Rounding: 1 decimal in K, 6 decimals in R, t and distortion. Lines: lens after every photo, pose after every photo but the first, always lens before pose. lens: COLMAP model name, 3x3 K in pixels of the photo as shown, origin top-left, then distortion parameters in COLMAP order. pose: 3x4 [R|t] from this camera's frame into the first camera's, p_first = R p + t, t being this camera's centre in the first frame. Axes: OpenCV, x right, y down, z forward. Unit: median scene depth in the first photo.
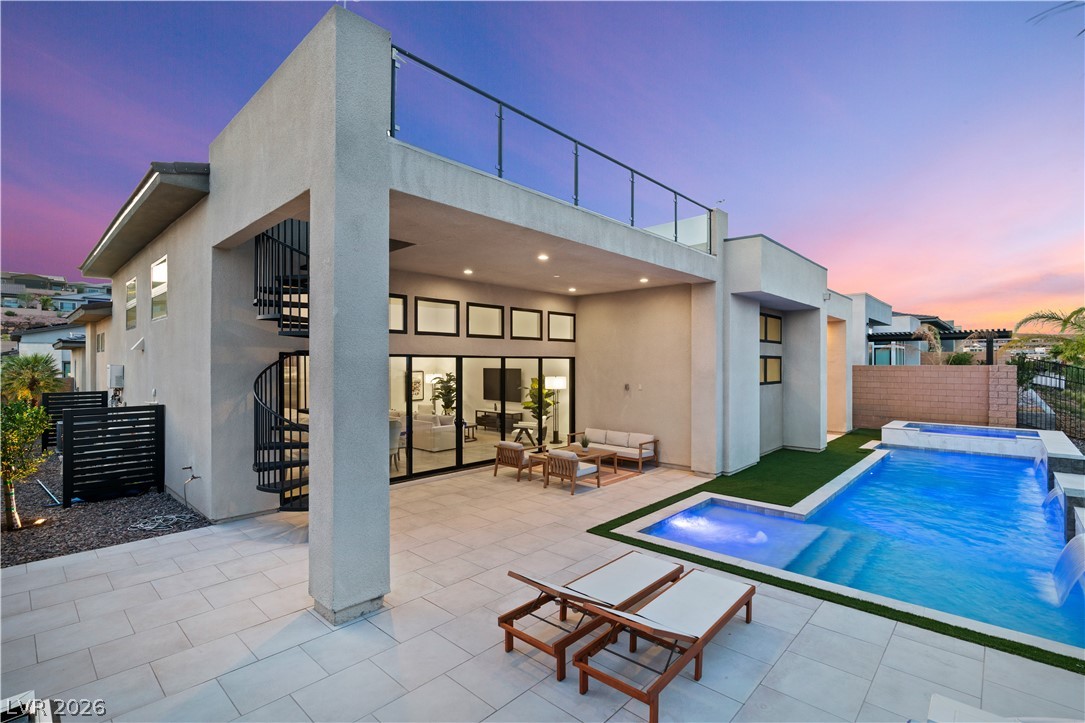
lens RADIAL K [[489.2, 0, 553.3], [0, 489.2, 367.9], [0, 0, 1]] dist [-0.006132, 0.003439]
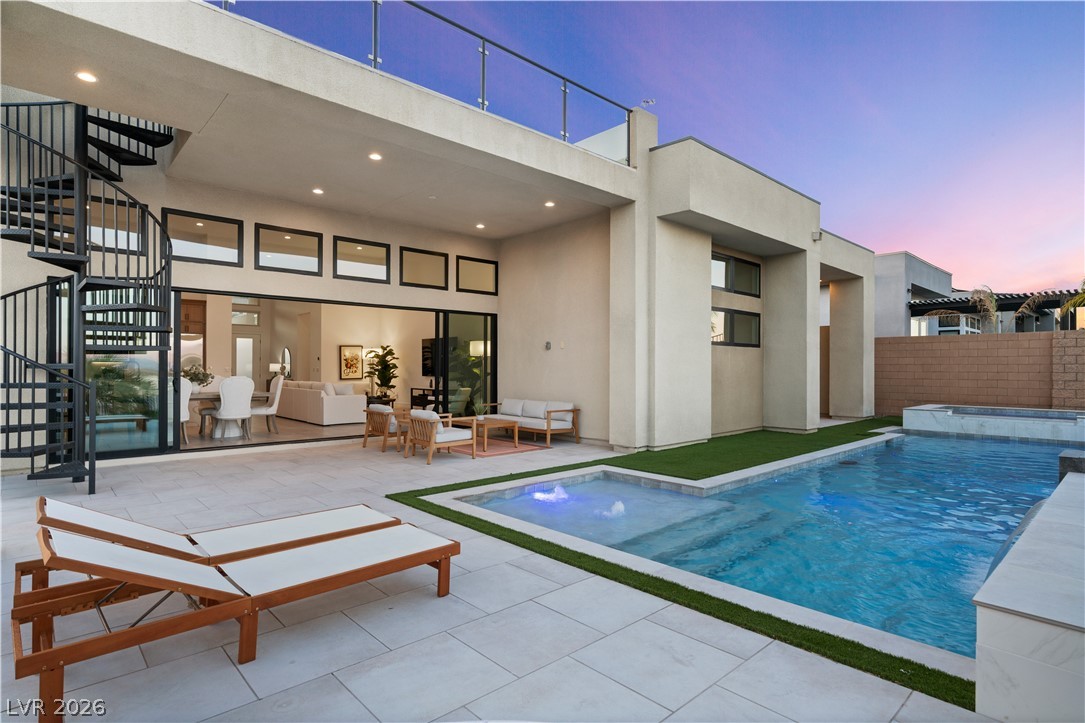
lens RADIAL K [[547.6, 0, 548.5], [0, 547.6, 369.7], [0, 0, 1]] dist [-0.005212, 0.004170]
pose [[0.997037, 0.001549, -0.076908, 0.251956], [-0.001592, 0.999999, -0.000498, 0.089806], [0.076908, 0.000619, 0.997038, 0.113018]]
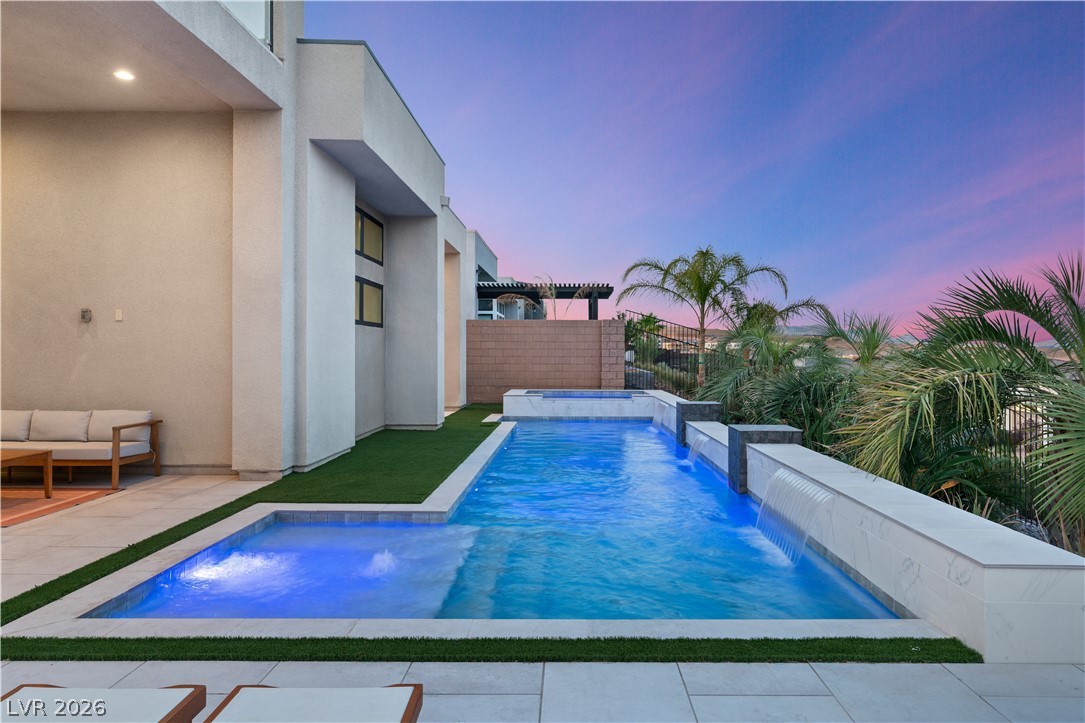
lens RADIAL K [[675.2, 0, 563.1], [0, 675.2, 352.8], [0, 0, 1]] dist [-0.004298, 0.003405]
pose [[0.744953, 0.000848, 0.667116, 0.068159], [0.000659, 0.999998, -0.002008, 0.087062], [-0.667116, 0.001935, 0.744951, 0.239334]]
